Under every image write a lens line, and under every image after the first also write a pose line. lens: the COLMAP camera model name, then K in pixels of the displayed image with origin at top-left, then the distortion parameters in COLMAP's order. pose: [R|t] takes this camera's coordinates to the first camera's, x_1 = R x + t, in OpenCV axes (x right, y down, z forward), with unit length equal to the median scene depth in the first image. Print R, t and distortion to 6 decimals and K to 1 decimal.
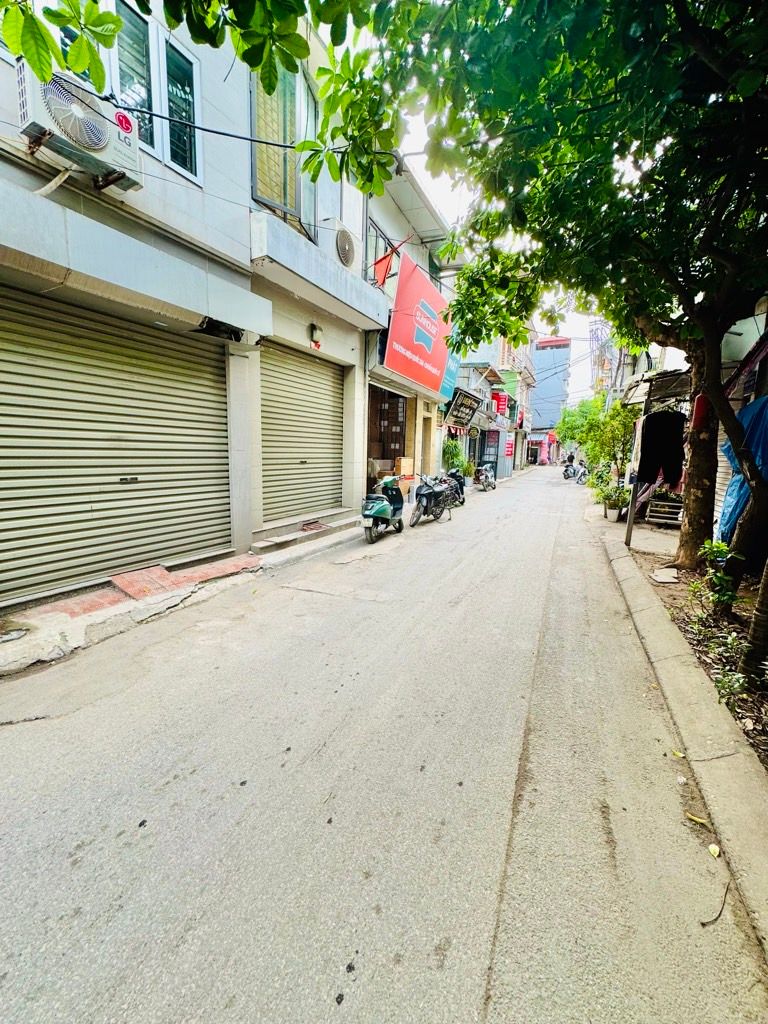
lens RADIAL K [[408.5, 0, 383.8], [0, 408.5, 512.8], [0, 0, 1]] dist [-0.003195, 0.000042]
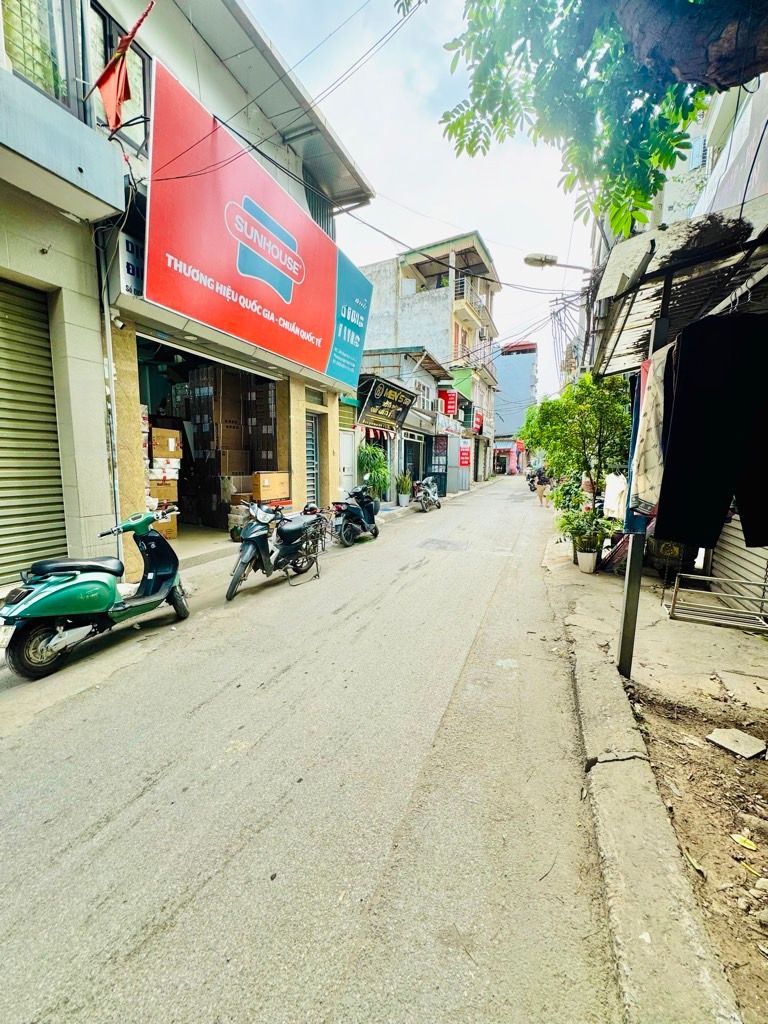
lens RADIAL K [[408.5, 0, 383.8], [0, 408.5, 512.8], [0, 0, 1]] dist [-0.003195, 0.000042]
pose [[0.998363, -0.025034, 0.051423, 0.184930], [0.026503, 0.999254, -0.028076, -0.044777], [-0.050681, 0.029393, 0.998282, 0.327873]]
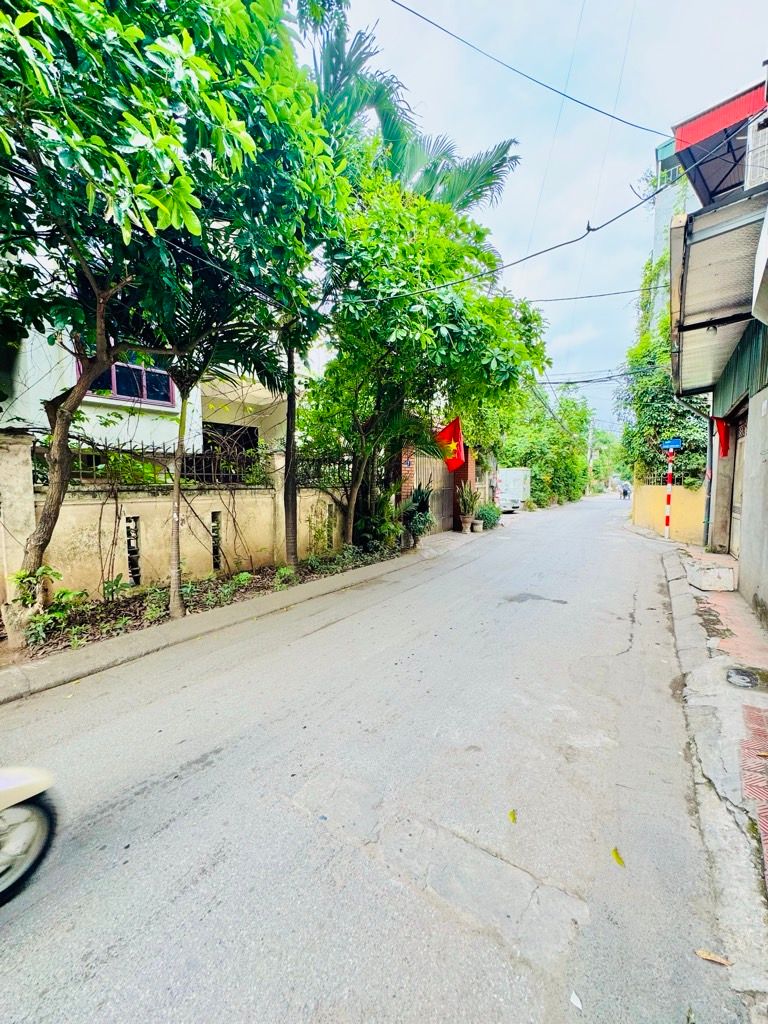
lens RADIAL K [[408.5, 0, 383.8], [0, 408.5, 512.8], [0, 0, 1]] dist [-0.003195, 0.000042]
pose [[-0.986028, -0.038578, 0.162054, -0.052631], [-0.001531, 0.974872, 0.222759, -0.082968], [-0.166575, 0.219398, -0.961310, 0.520599]]
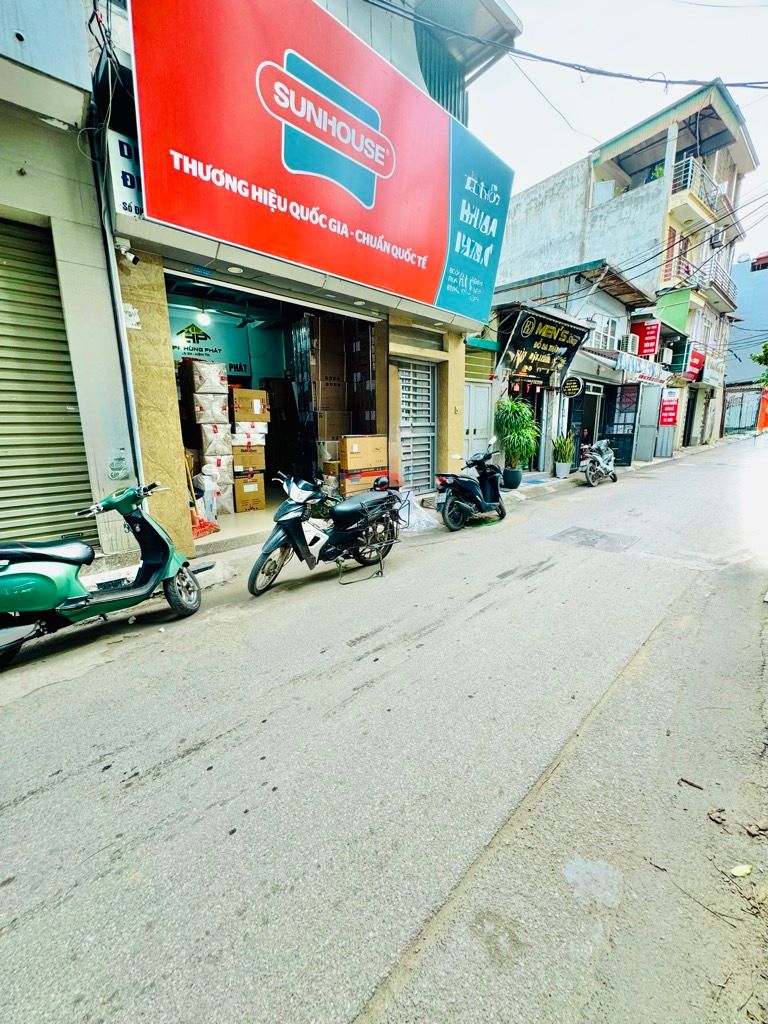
lens RADIAL K [[408.5, 0, 383.8], [0, 408.5, 512.8], [0, 0, 1]] dist [-0.003195, 0.000042]
pose [[0.930635, 0.035579, -0.364216, 0.263058], [-0.016196, 0.998292, 0.056136, -0.060291], [0.365591, -0.046343, 0.929621, 0.475087]]
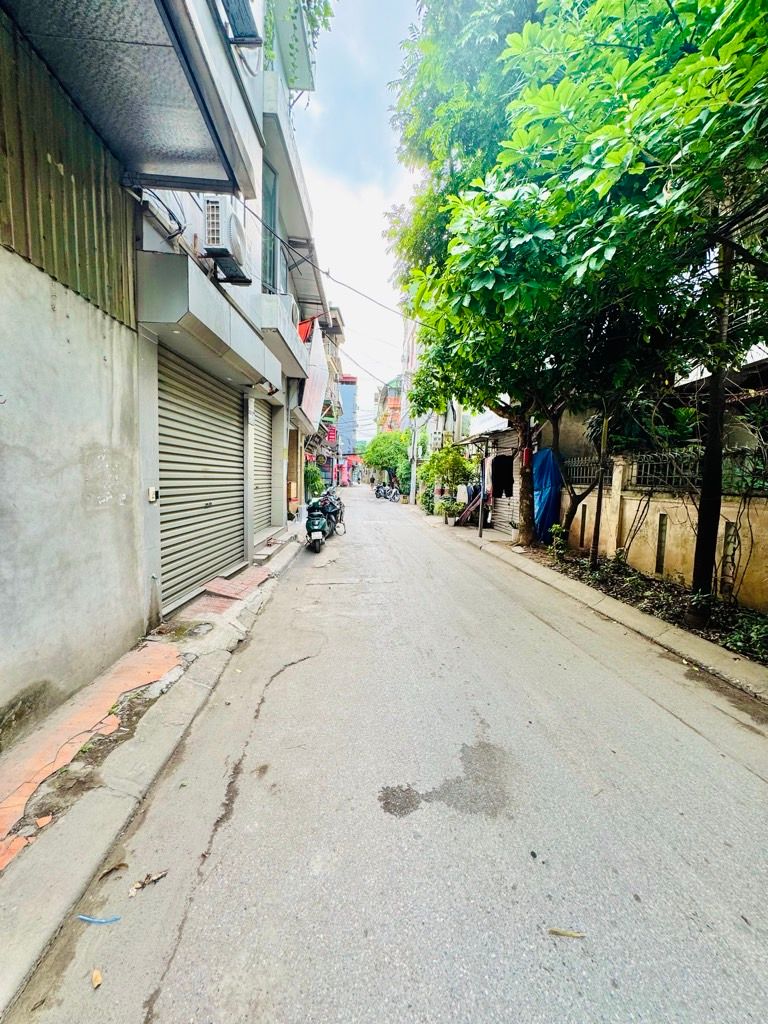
lens RADIAL K [[408.5, 0, 383.8], [0, 408.5, 512.8], [0, 0, 1]] dist [-0.003195, 0.000042]
pose [[0.872044, -0.042829, 0.487550, -0.267037], [0.068553, 0.997032, -0.035031, 0.007268], [-0.484603, 0.063972, 0.872392, -0.103116]]
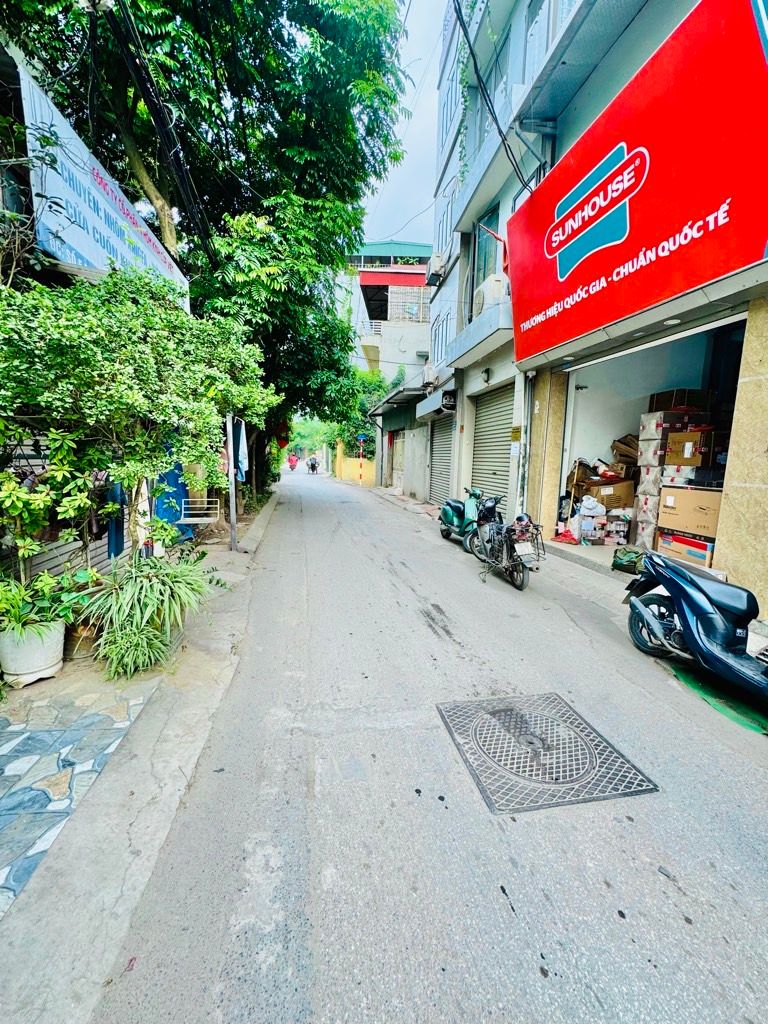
lens RADIAL K [[408.5, 0, 383.8], [0, 408.5, 512.8], [0, 0, 1]] dist [-0.003195, 0.000042]
pose [[-0.808583, 0.027254, -0.587750, 0.490168], [-0.138968, 0.961819, 0.235780, -0.153148], [0.571735, 0.272326, -0.773923, 1.077729]]
